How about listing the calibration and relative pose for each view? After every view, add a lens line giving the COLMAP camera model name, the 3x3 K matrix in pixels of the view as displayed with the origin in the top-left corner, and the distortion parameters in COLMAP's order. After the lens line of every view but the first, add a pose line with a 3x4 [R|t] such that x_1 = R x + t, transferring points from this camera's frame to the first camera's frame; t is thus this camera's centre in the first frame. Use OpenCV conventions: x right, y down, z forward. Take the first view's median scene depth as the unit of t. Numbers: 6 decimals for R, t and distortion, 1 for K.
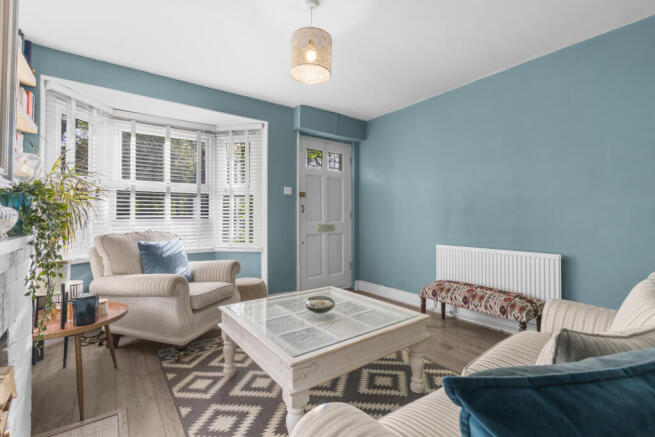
lens RADIAL K [[287.8, 0, 326.0], [0, 287.8, 215.2], [0, 0, 1]] dist [-0.011244, 0.001039]
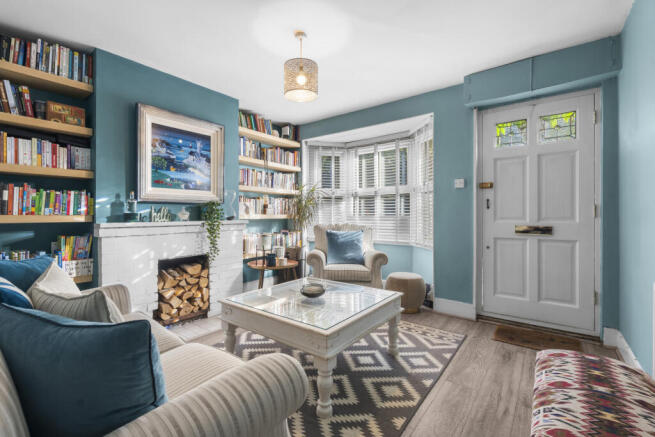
lens RADIAL K [[287.8, 0, 332.2], [0, 287.8, 213.2], [0, 0, 1]] dist [-0.011244, 0.001039]
pose [[0.289372, 0.000078, -0.957217, 0.568712], [0.008746, 0.999958, 0.002725, -0.002391], [0.957177, -0.009160, 0.289360, 0.392635]]
